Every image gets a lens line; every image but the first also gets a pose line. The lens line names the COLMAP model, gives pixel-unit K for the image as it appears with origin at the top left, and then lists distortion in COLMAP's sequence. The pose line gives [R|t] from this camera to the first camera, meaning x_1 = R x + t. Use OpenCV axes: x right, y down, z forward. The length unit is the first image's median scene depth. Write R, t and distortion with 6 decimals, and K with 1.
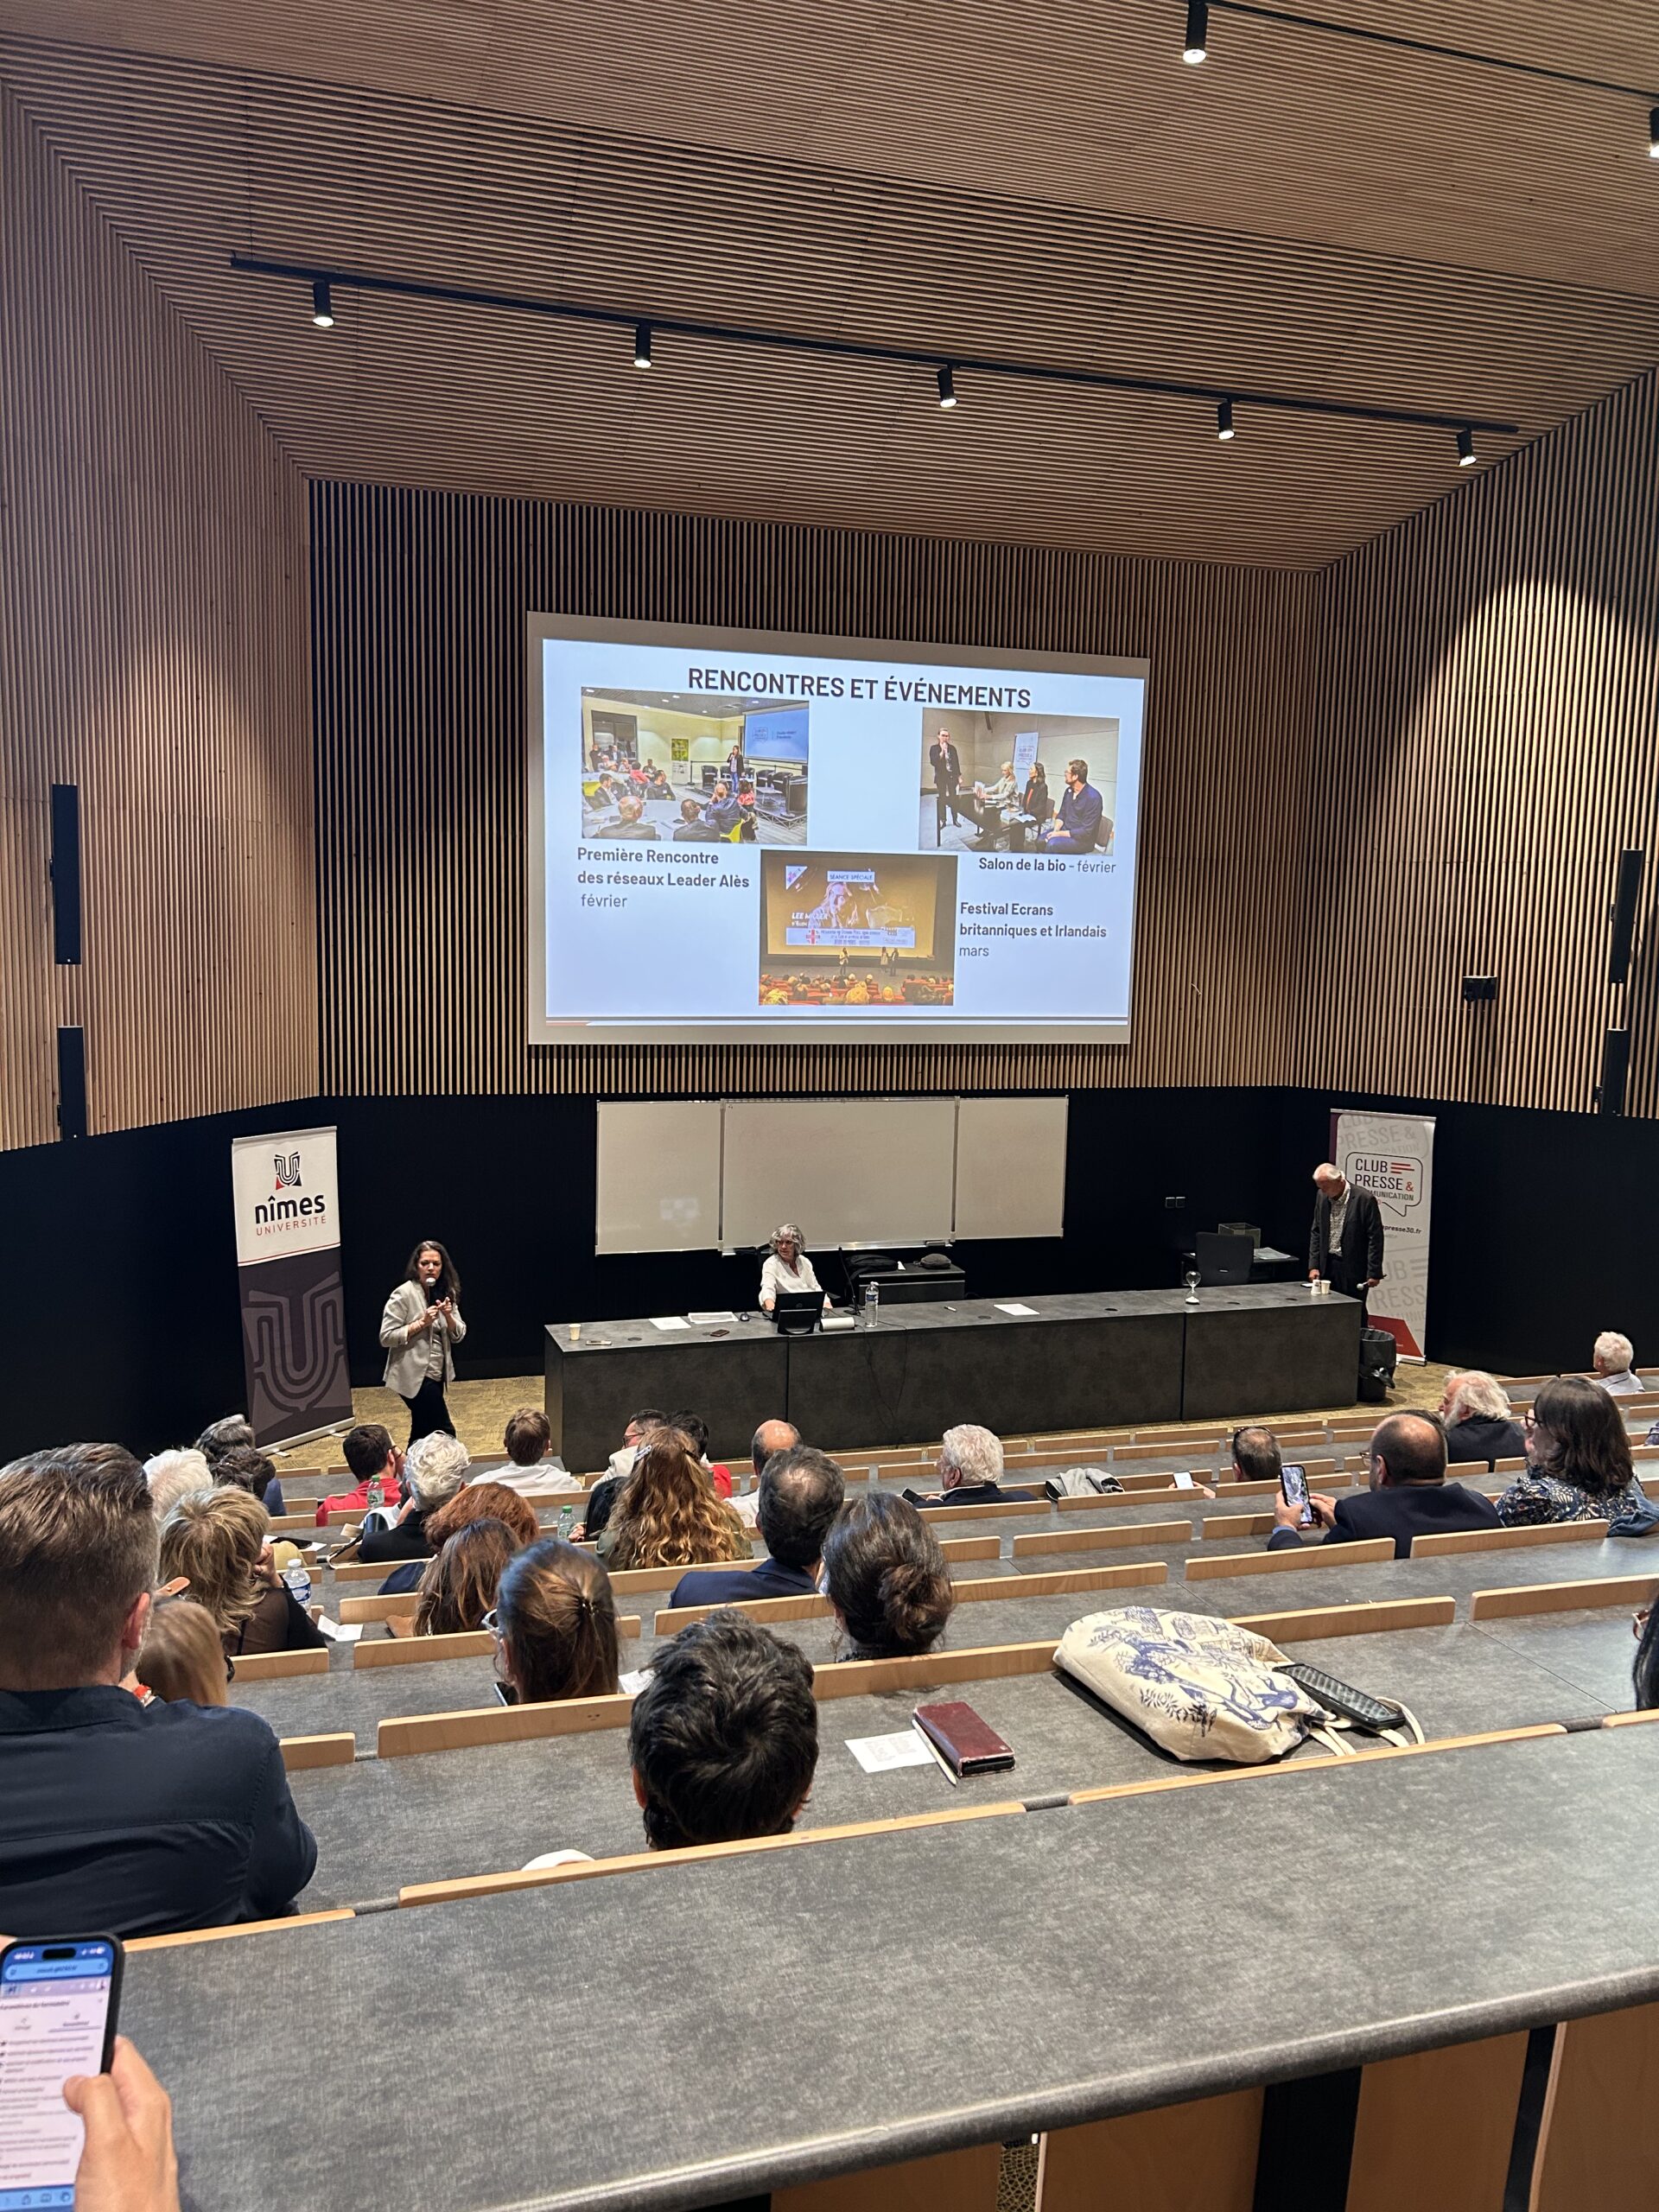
lens RADIAL K [[1681.1, 0, 832.7], [0, 1681.1, 1100.8], [0, 0, 1]] dist [0.020215, -0.025224]
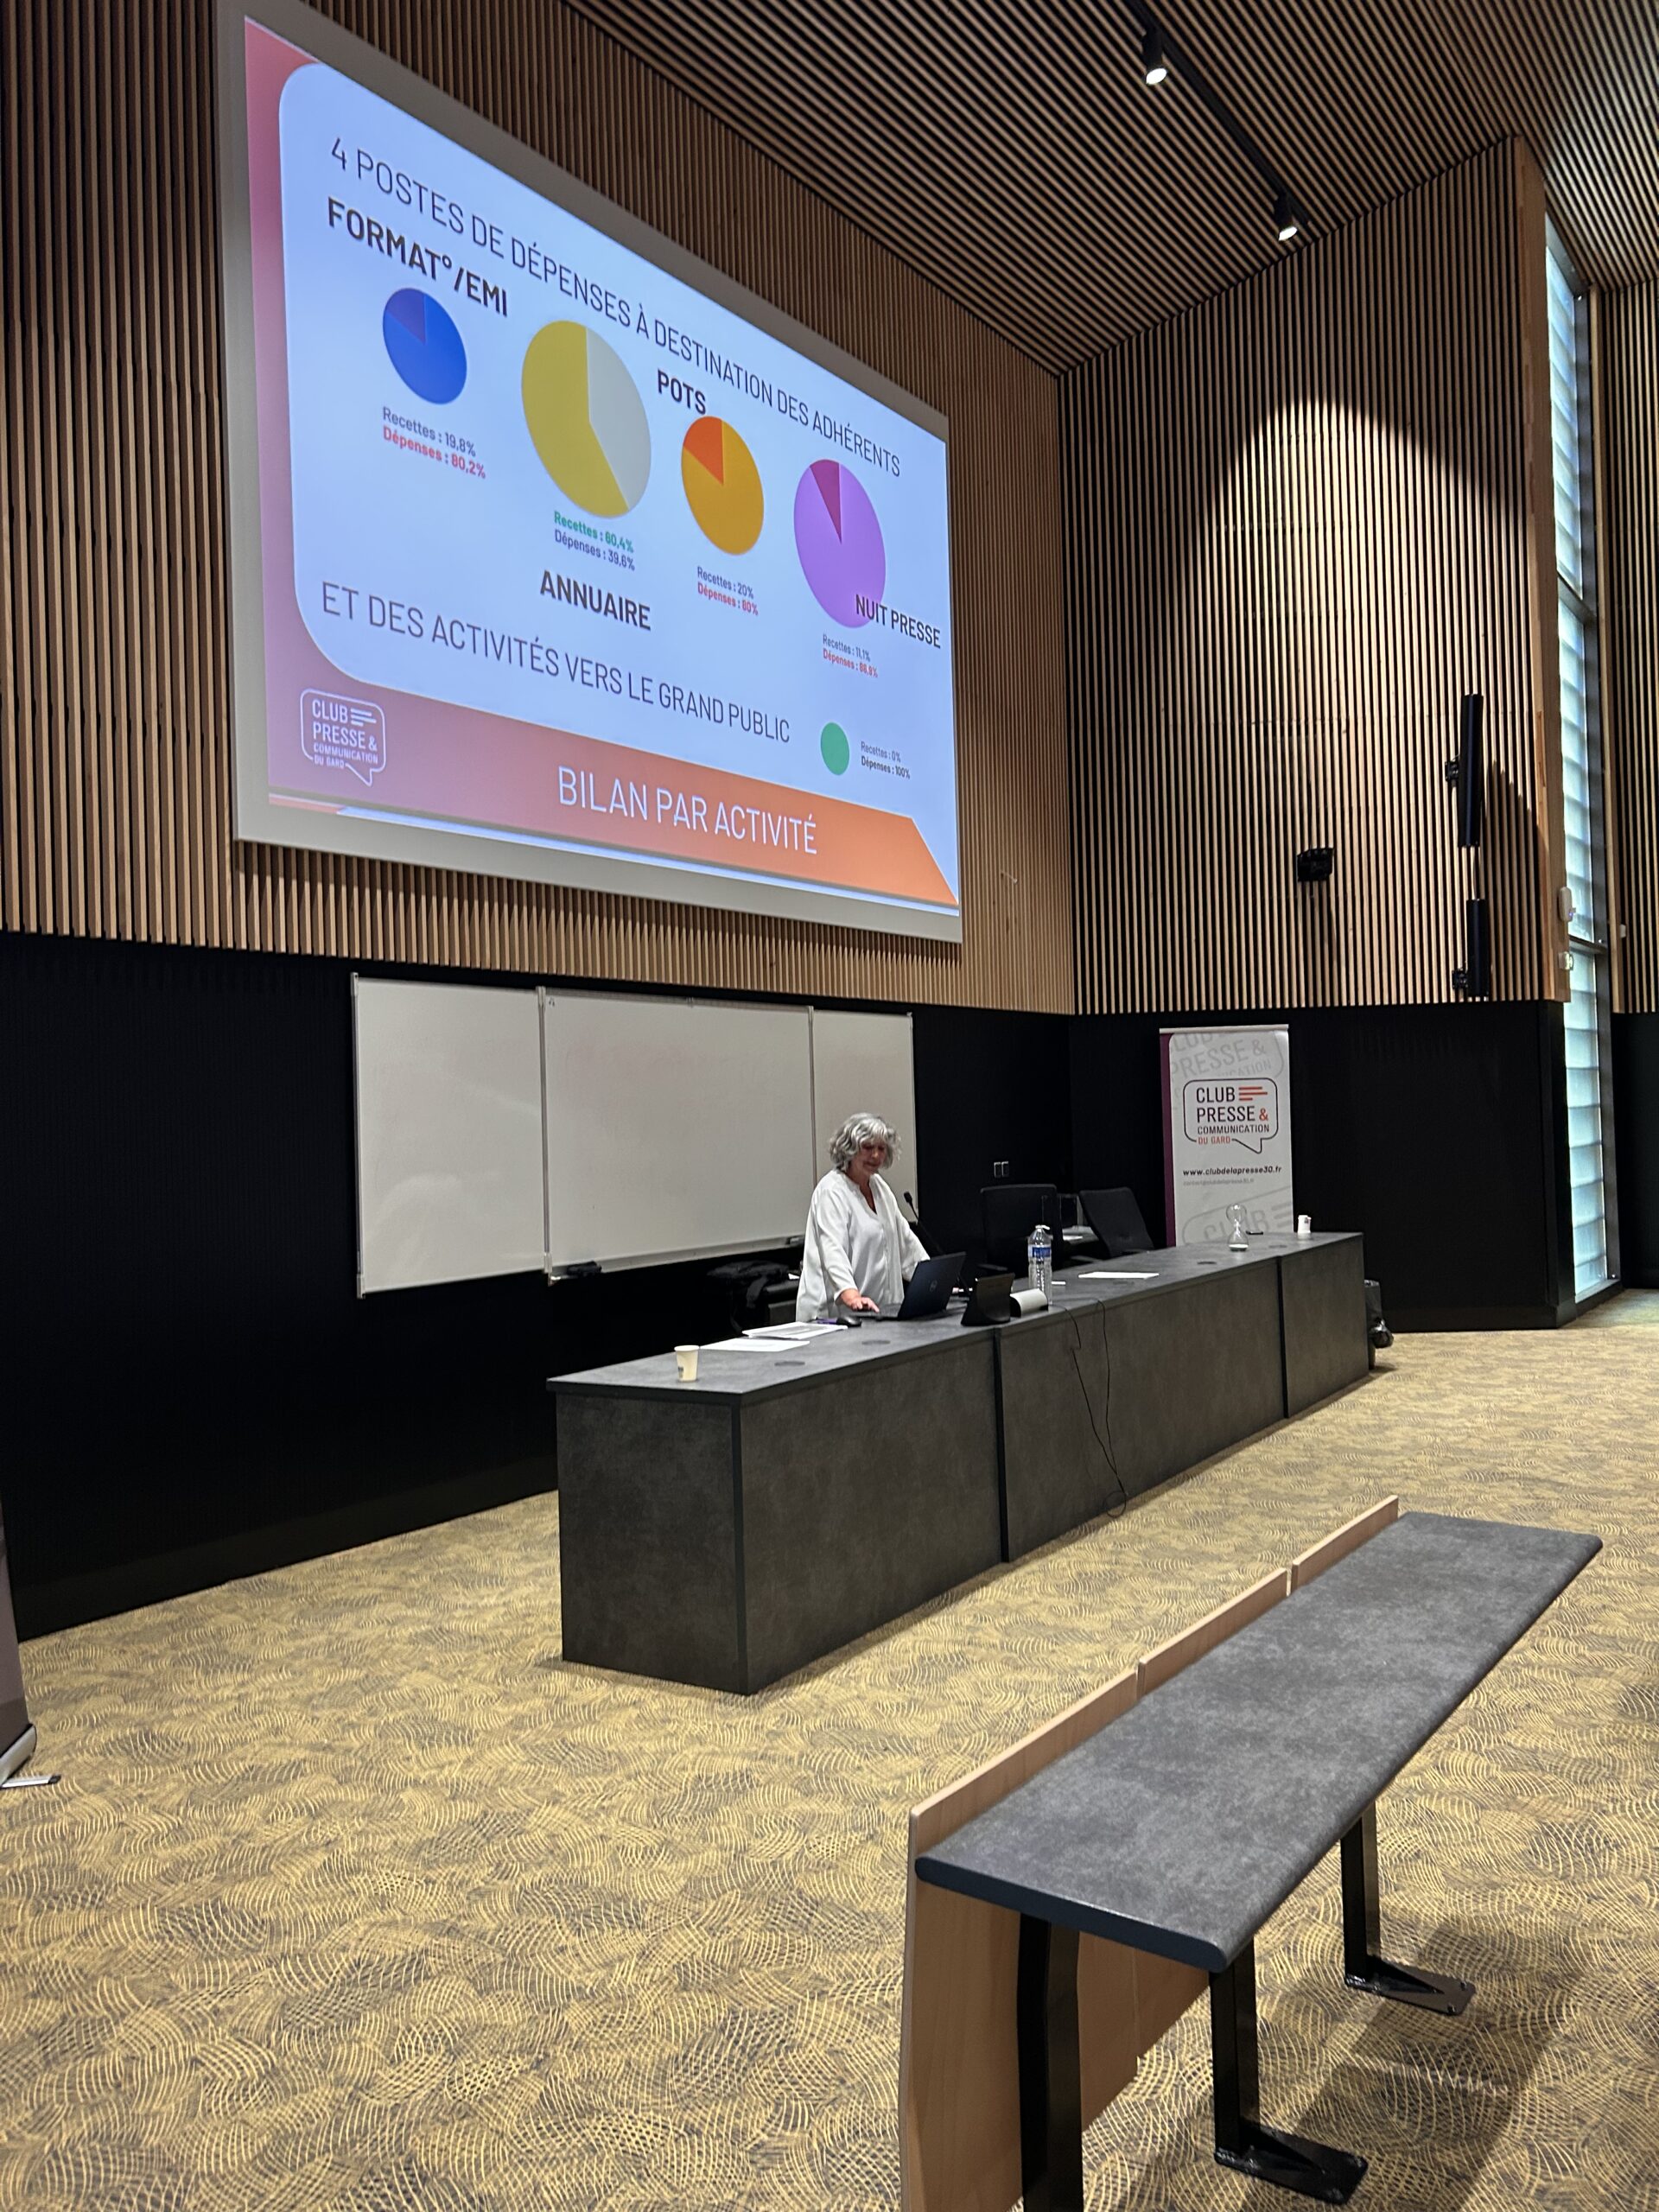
lens RADIAL K [[1644.0, 0, 831.0], [0, 1644.0, 1091.6], [0, 0, 1]] dist [0.024140, -0.002173]
pose [[0.792760, -0.038541, 0.608314, -0.371978], [0.120281, 0.988267, -0.094137, 0.110355], [-0.597548, 0.147796, 0.788094, 0.617106]]
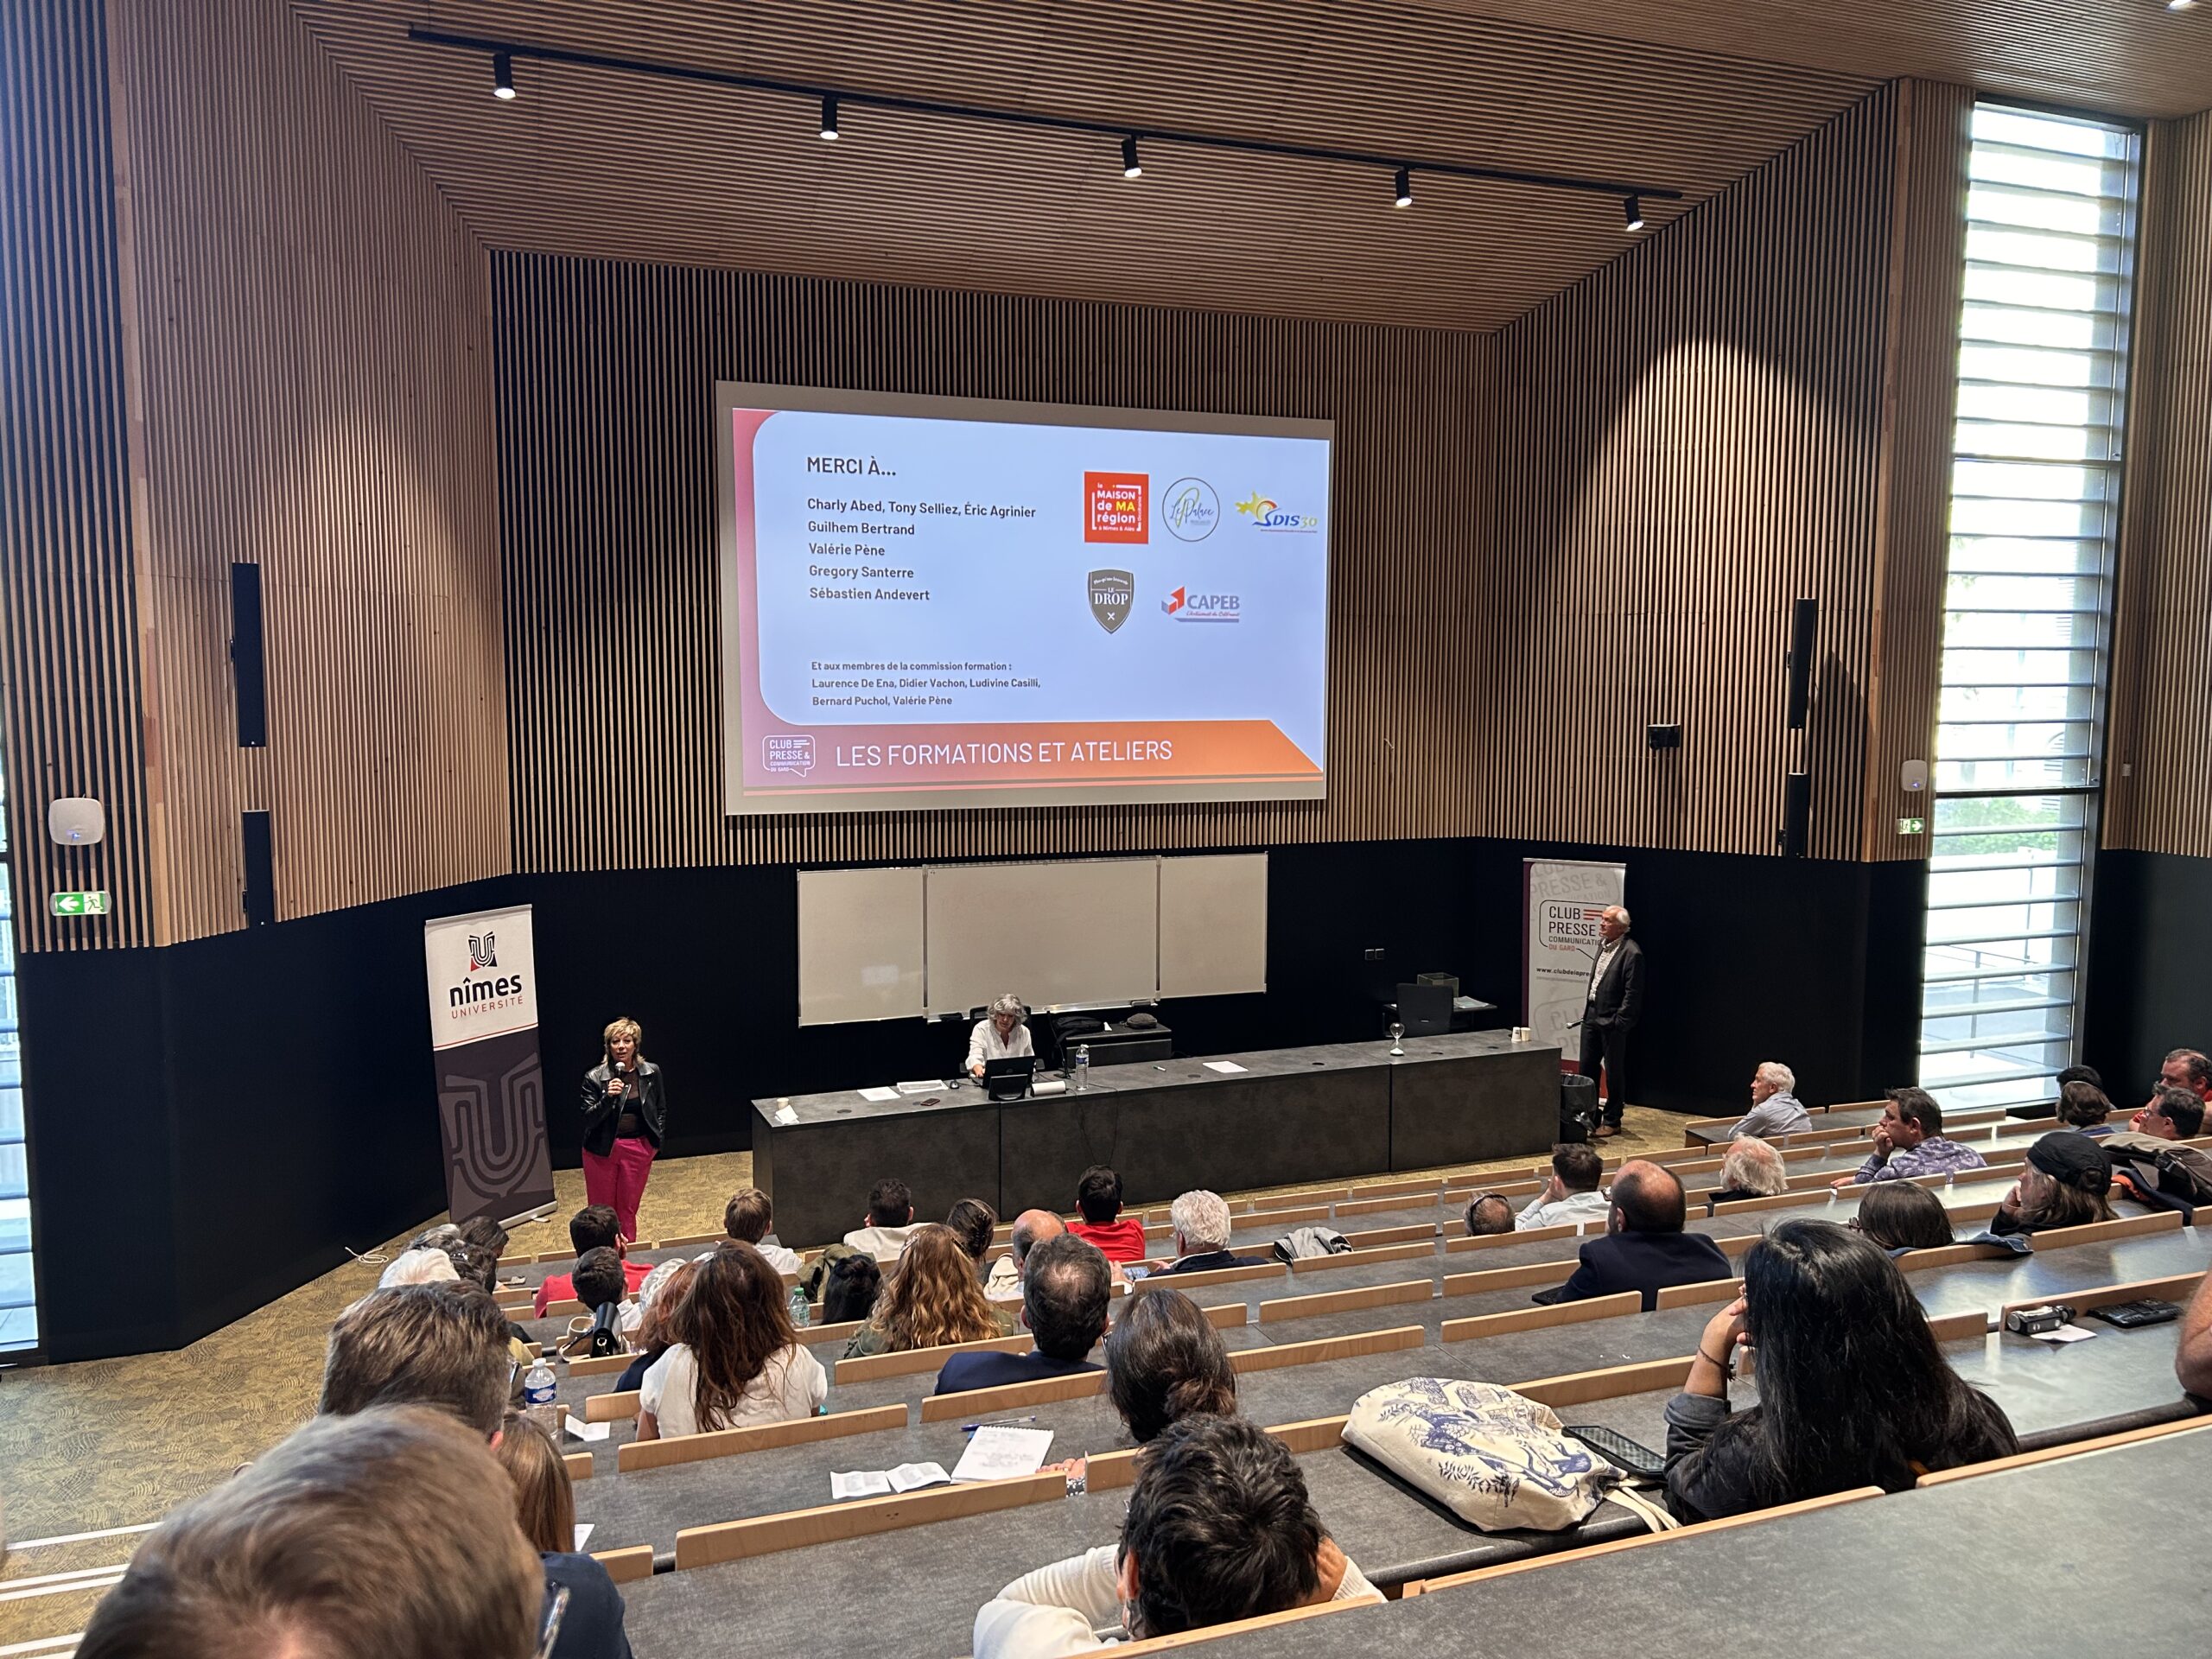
lens RADIAL K [[1681.1, 0, 1113.9], [0, 1681.1, 823.1], [0, 0, 1]] dist [0.020215, -0.025224]
pose [[0.998006, -0.025756, 0.057623, -0.011901], [0.026926, 0.999445, -0.019625, -0.003895], [-0.057085, 0.021138, 0.998146, -0.001329]]
